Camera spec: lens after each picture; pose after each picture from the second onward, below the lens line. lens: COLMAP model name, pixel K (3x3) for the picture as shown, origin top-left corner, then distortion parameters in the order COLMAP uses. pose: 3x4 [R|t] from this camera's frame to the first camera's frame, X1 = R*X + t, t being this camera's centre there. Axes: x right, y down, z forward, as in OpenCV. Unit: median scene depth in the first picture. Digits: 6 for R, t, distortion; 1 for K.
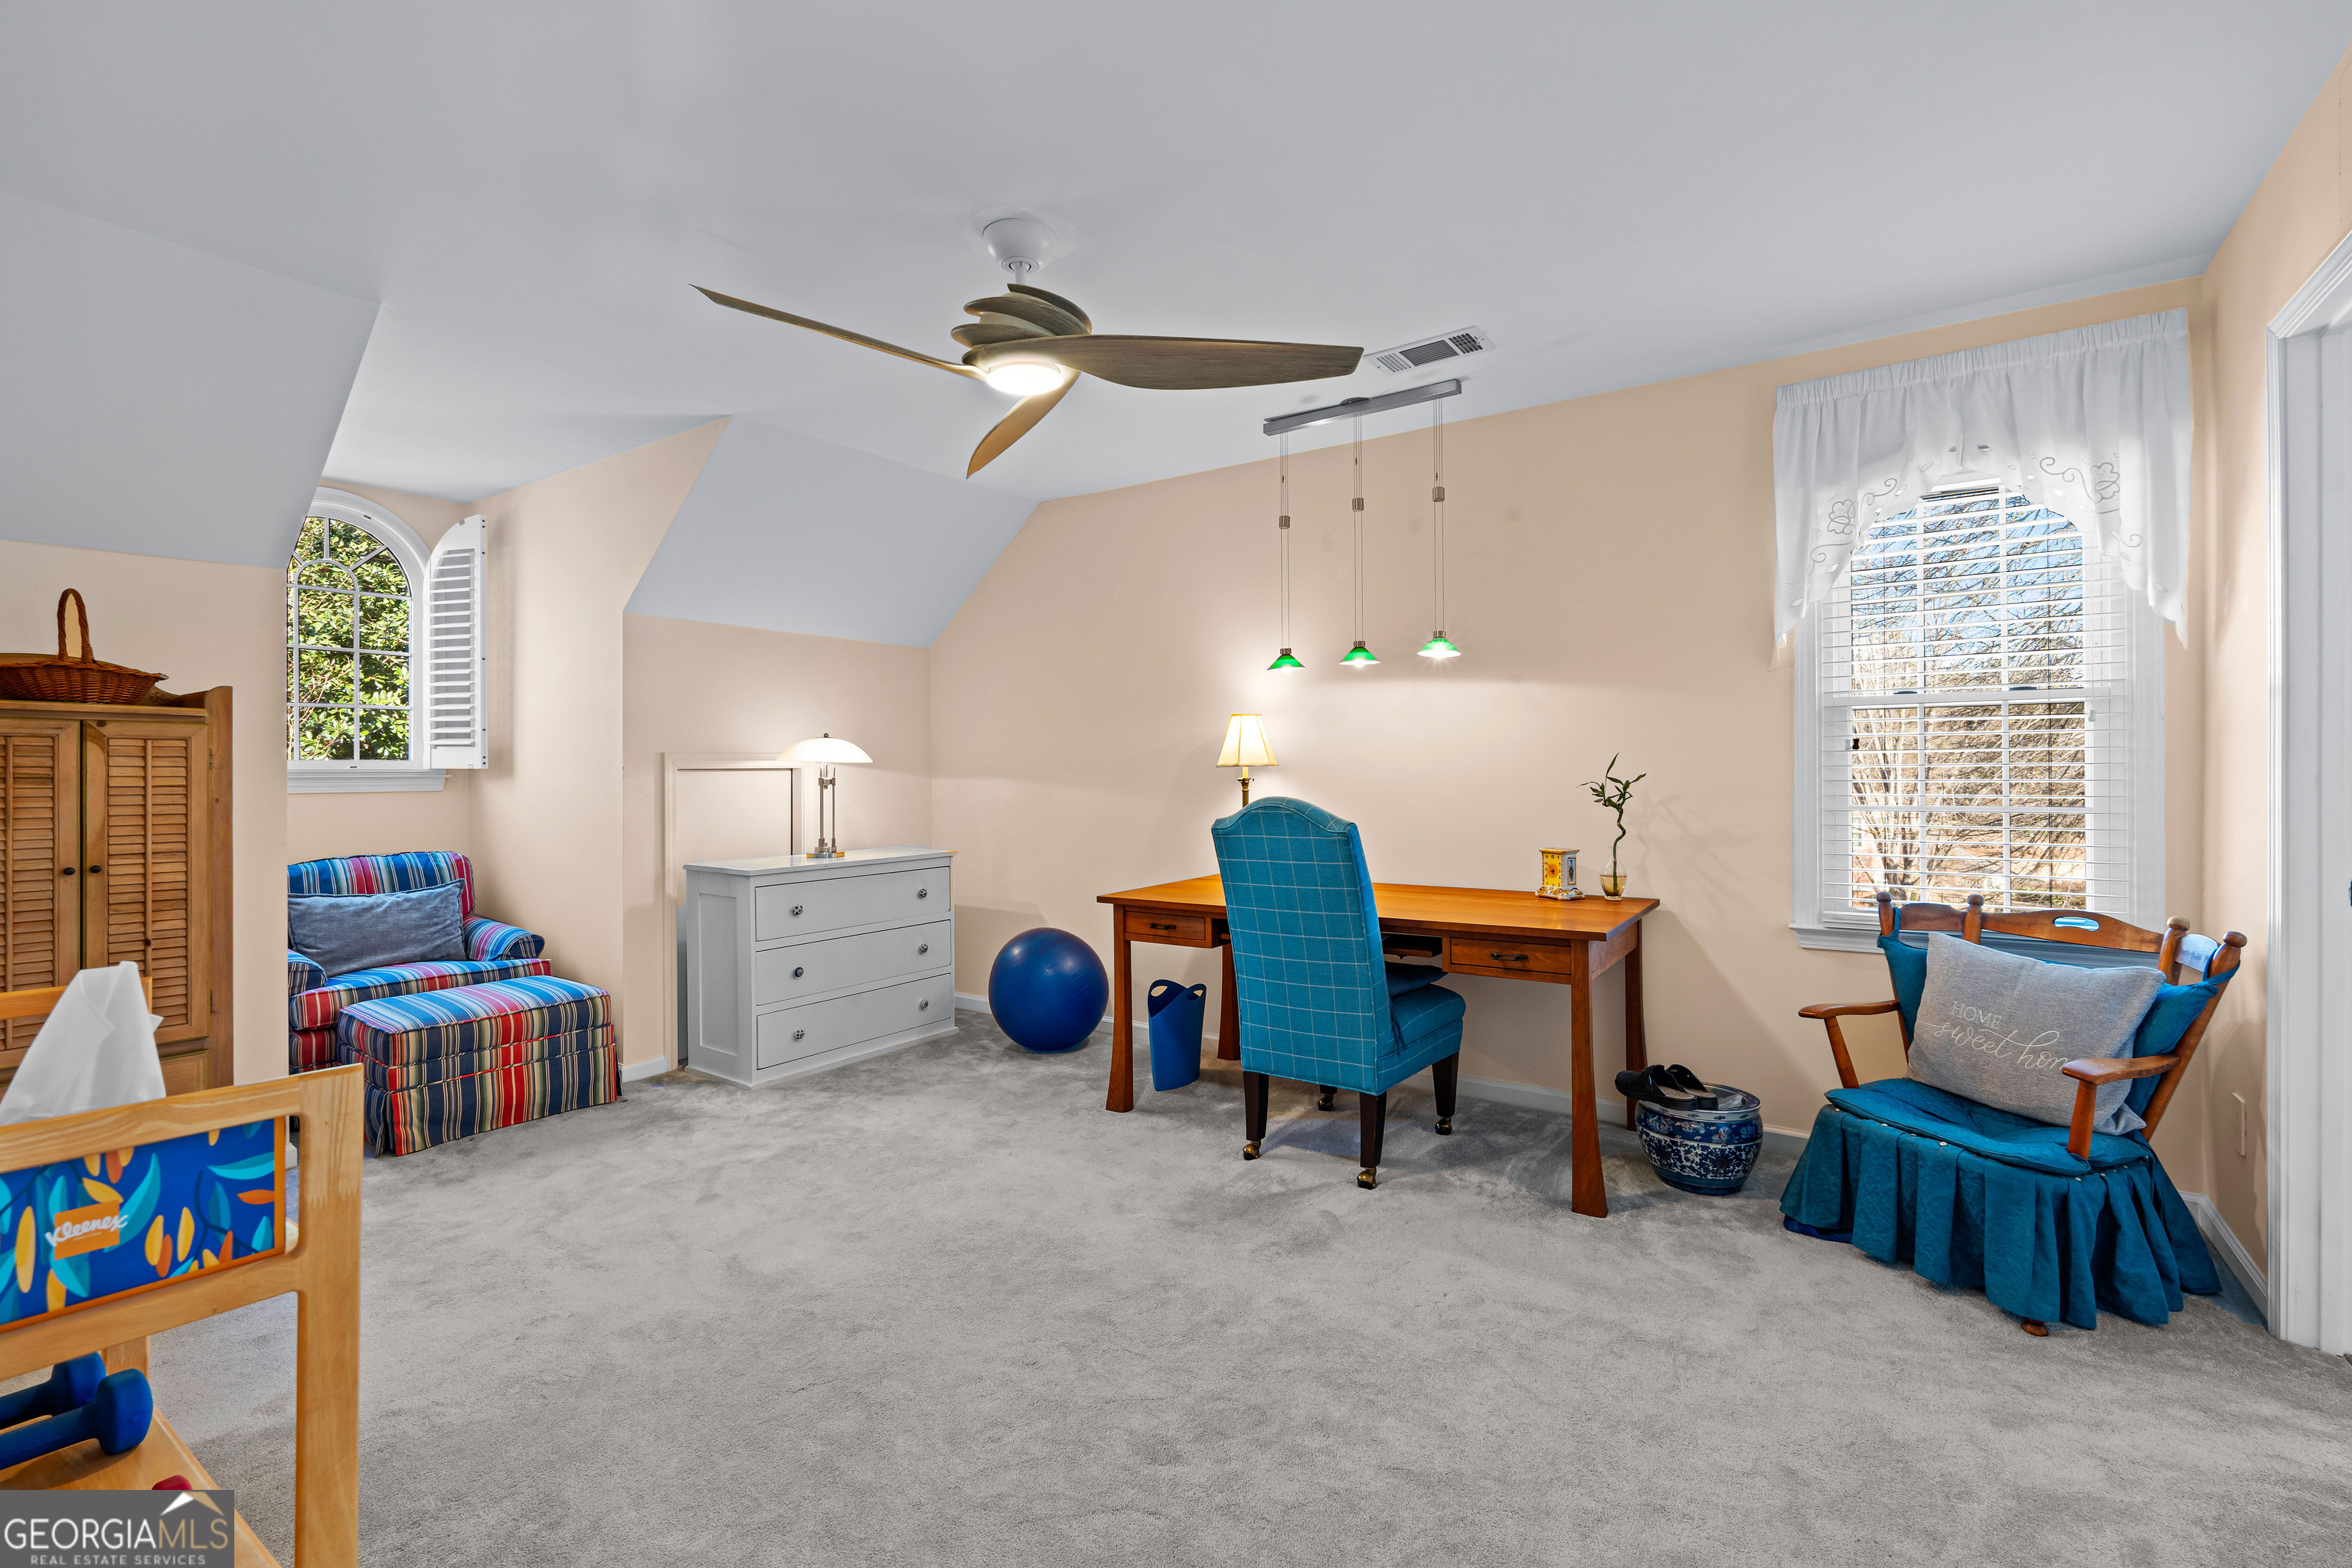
lens RADIAL K [[1027.8, 0, 1174.3], [0, 1027.8, 785.9], [0, 0, 1]] dist [-0.002209, -0.000461]
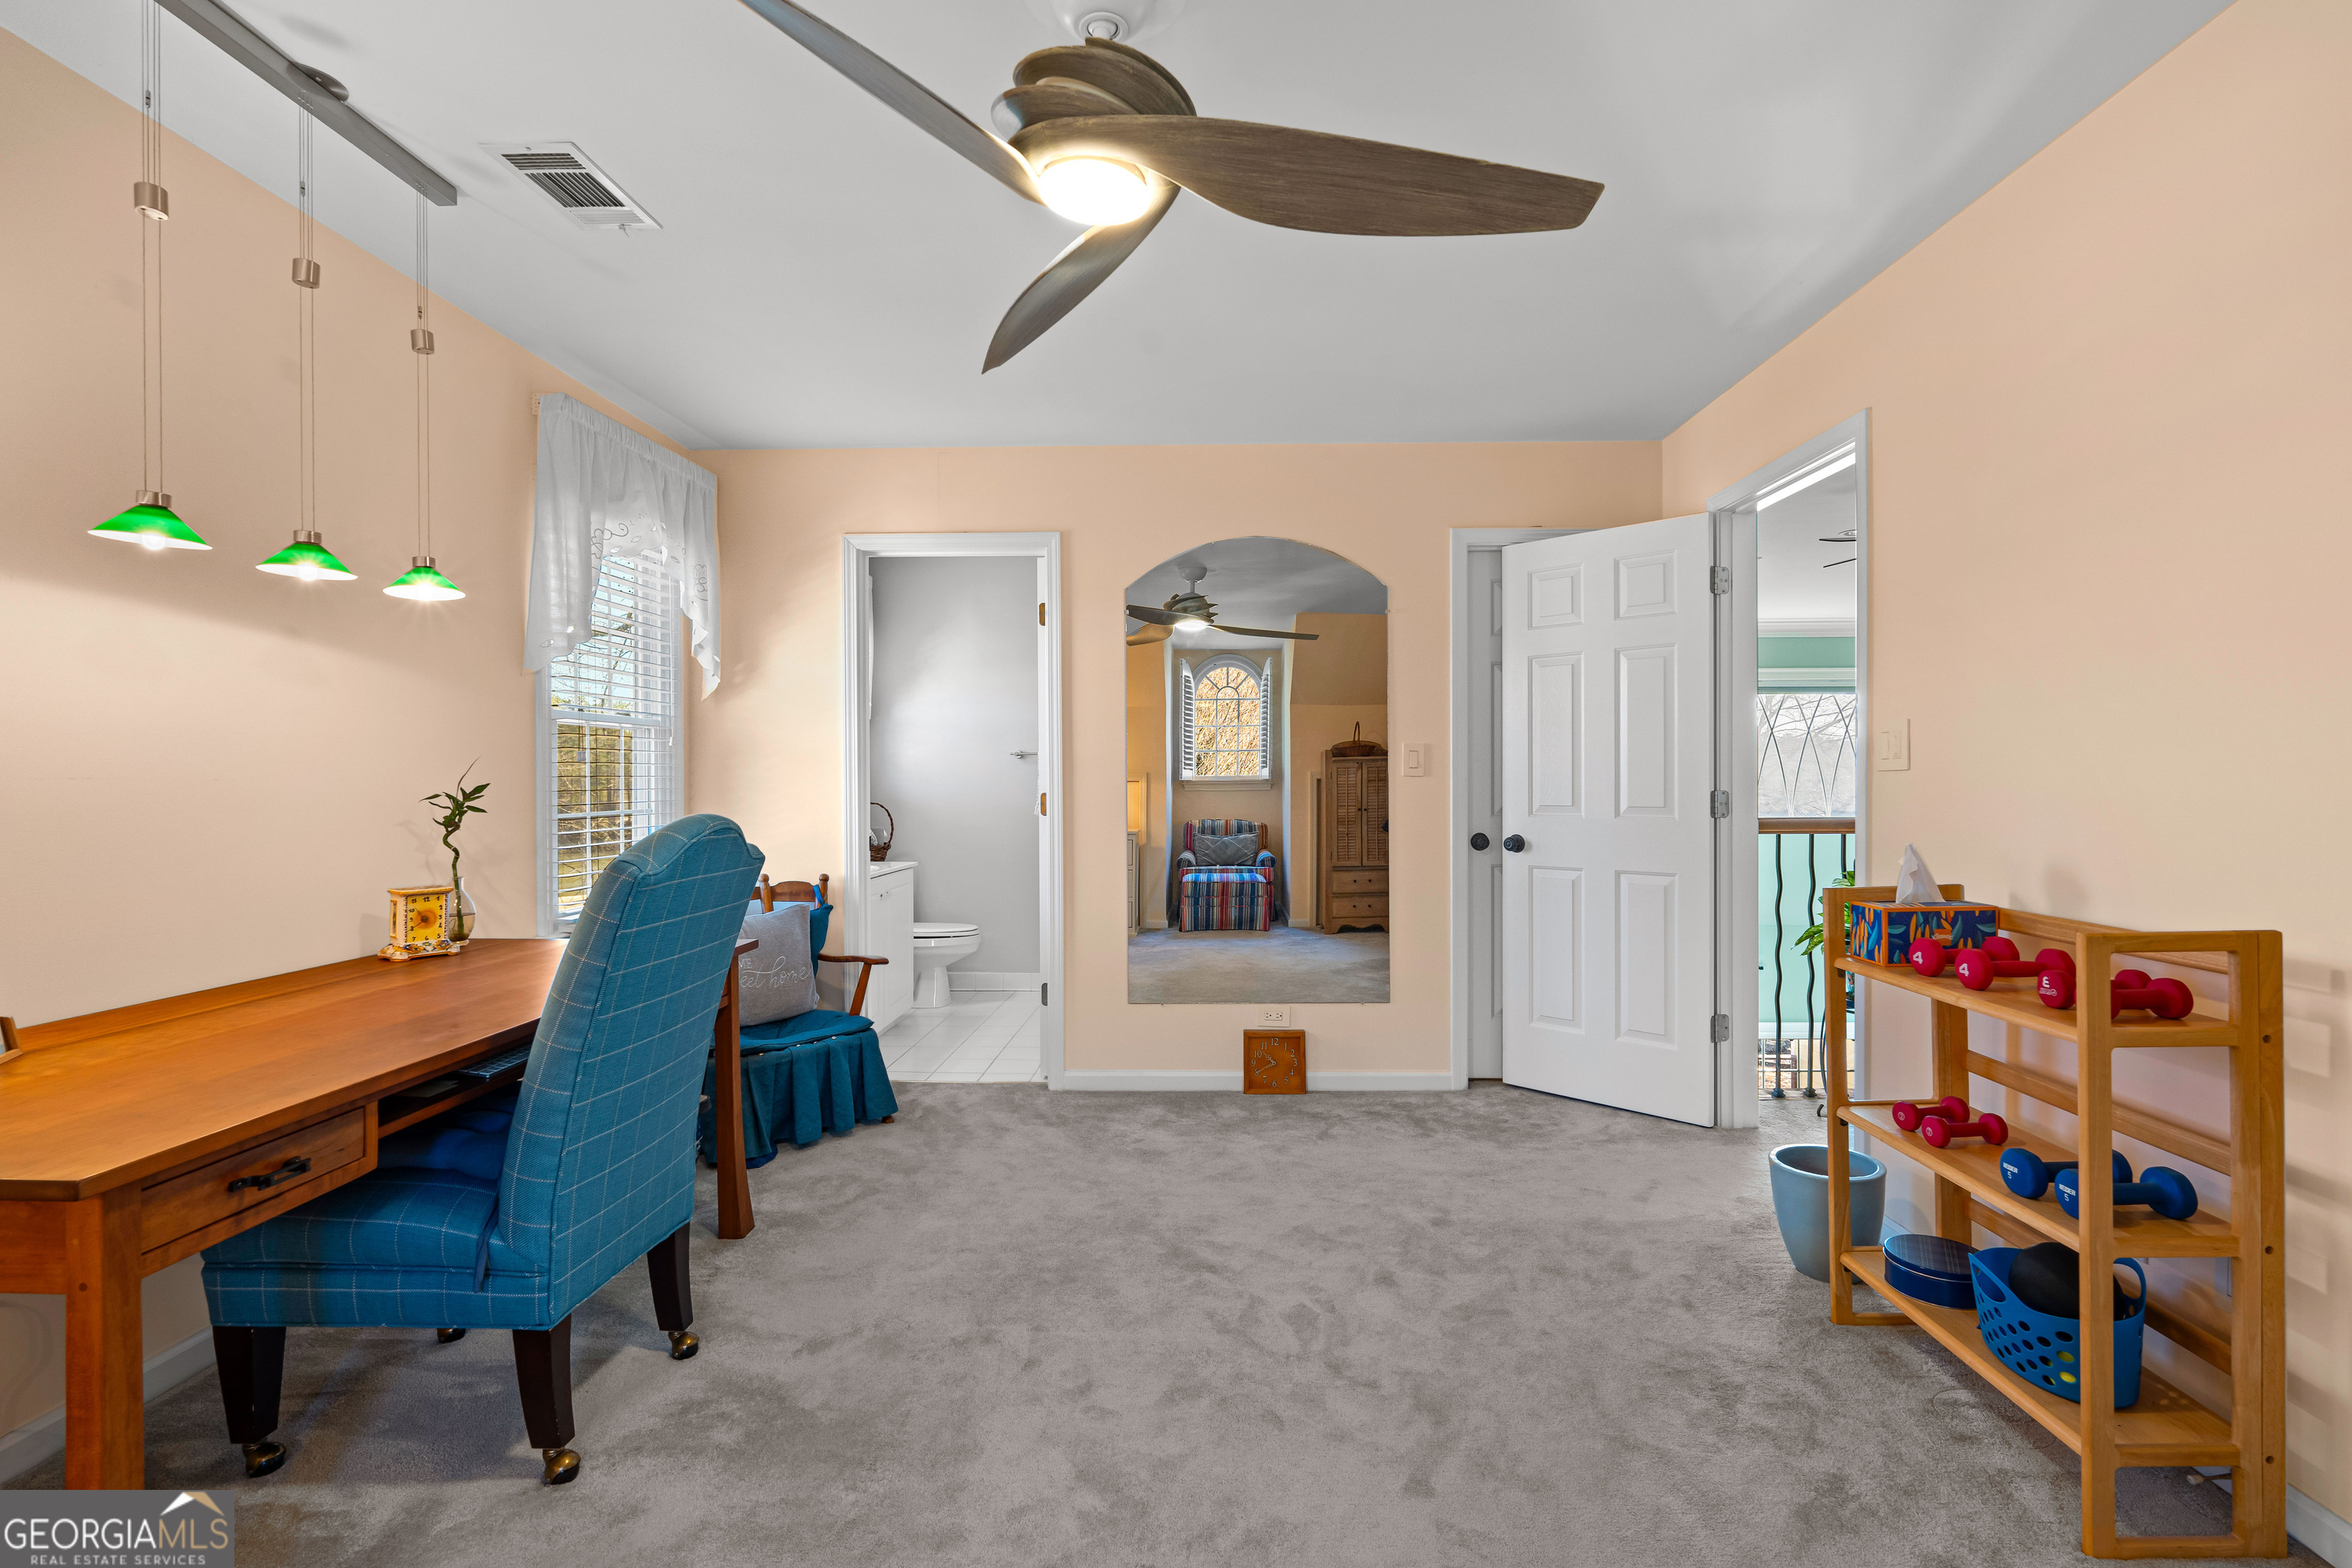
lens RADIAL K [[1058.9, 0, 1180.7], [0, 1058.9, 768.8], [0, 0, 1]] dist [-0.000814, -0.000360]
pose [[-0.558796, 0.031359, 0.828712, -0.555405], [0.025478, 0.999462, -0.020640, 0.007274], [-0.828914, 0.009580, -0.559294, 1.002669]]
